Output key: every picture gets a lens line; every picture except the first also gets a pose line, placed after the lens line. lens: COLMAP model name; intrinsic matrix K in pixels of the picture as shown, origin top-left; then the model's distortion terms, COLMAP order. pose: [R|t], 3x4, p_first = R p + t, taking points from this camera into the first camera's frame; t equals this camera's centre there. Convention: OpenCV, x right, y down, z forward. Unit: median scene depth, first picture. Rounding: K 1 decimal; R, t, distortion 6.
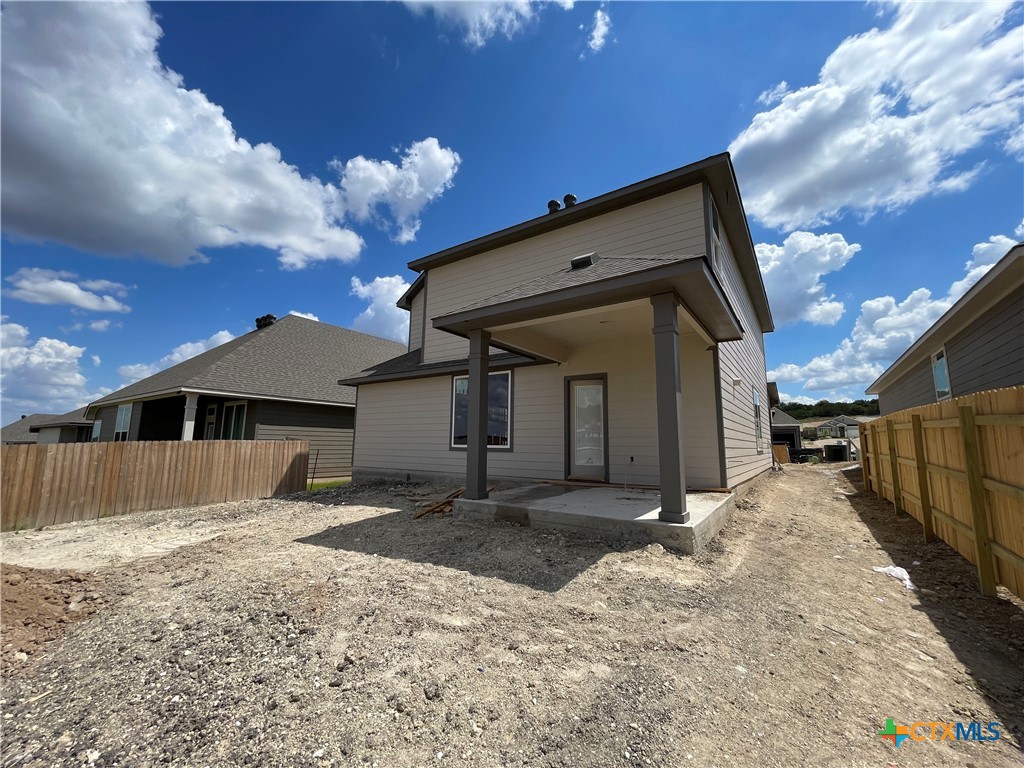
lens RADIAL K [[413.1, 0, 512.0], [0, 413.1, 384.0], [0, 0, 1]] dist [-0.003241, 0.000556]
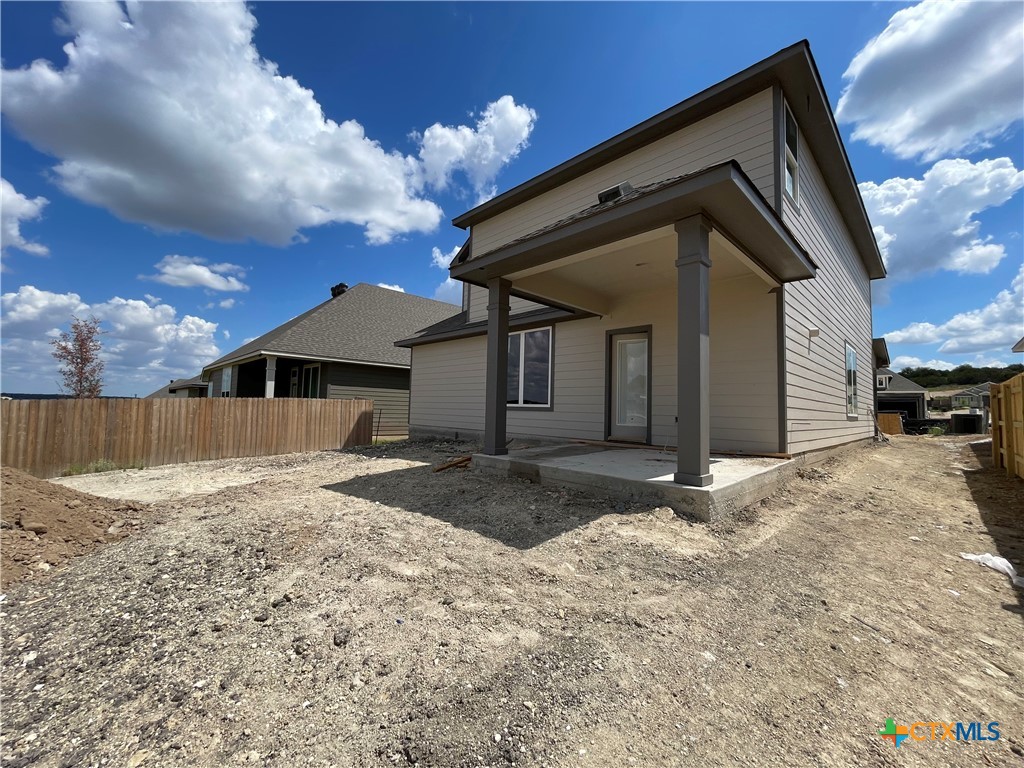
lens RADIAL K [[413.1, 0, 512.0], [0, 413.1, 384.0], [0, 0, 1]] dist [-0.003241, 0.000556]
pose [[0.982660, 0.003108, -0.185393, 0.115514], [0.011935, 0.996726, 0.079970, 0.031600], [0.185034, -0.080796, 0.979405, 0.063153]]
